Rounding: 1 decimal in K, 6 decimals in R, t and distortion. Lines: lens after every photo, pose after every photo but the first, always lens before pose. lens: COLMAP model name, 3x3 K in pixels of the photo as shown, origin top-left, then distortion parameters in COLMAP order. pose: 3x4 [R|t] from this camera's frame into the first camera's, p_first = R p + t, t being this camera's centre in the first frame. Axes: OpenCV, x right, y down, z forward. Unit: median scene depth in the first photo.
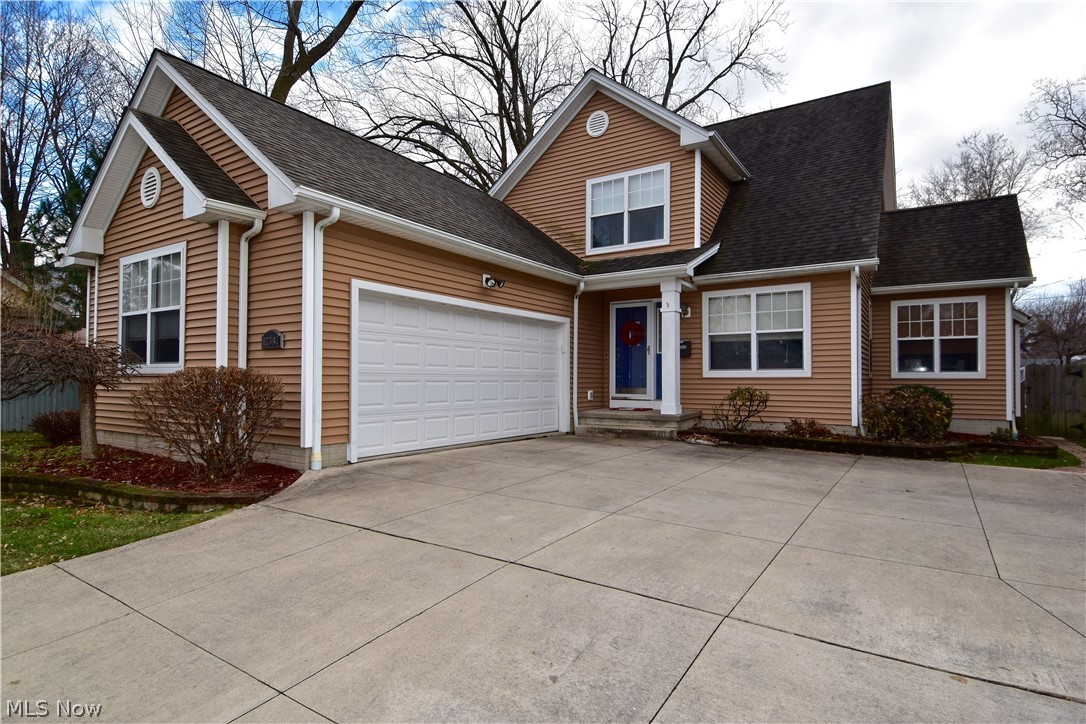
lens RADIAL K [[590.5, 0, 555.7], [0, 590.5, 364.3], [0, 0, 1]] dist [0.036033, -0.041216]
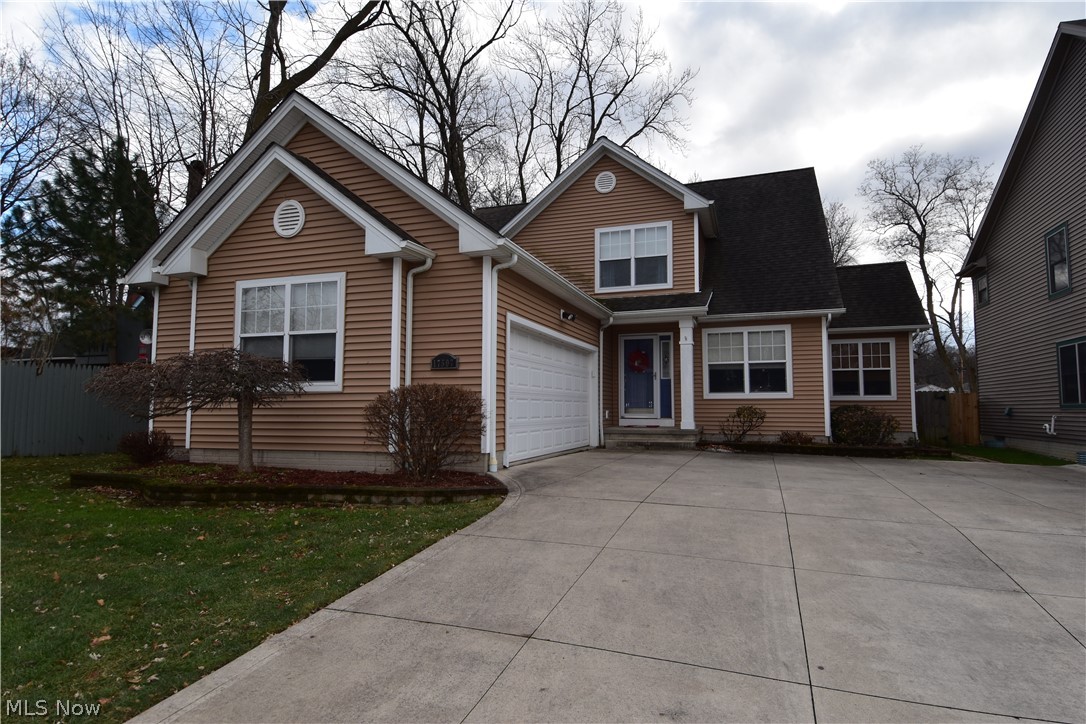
lens RADIAL K [[608.8, 0, 543.0], [0, 608.8, 362.0], [0, 0, 1]] dist [0.029674, -0.000526]
pose [[0.969180, 0.016503, 0.245800, -0.375921], [-0.003757, 0.998628, -0.052235, 0.013320], [-0.246325, 0.049701, 0.967912, -0.130215]]
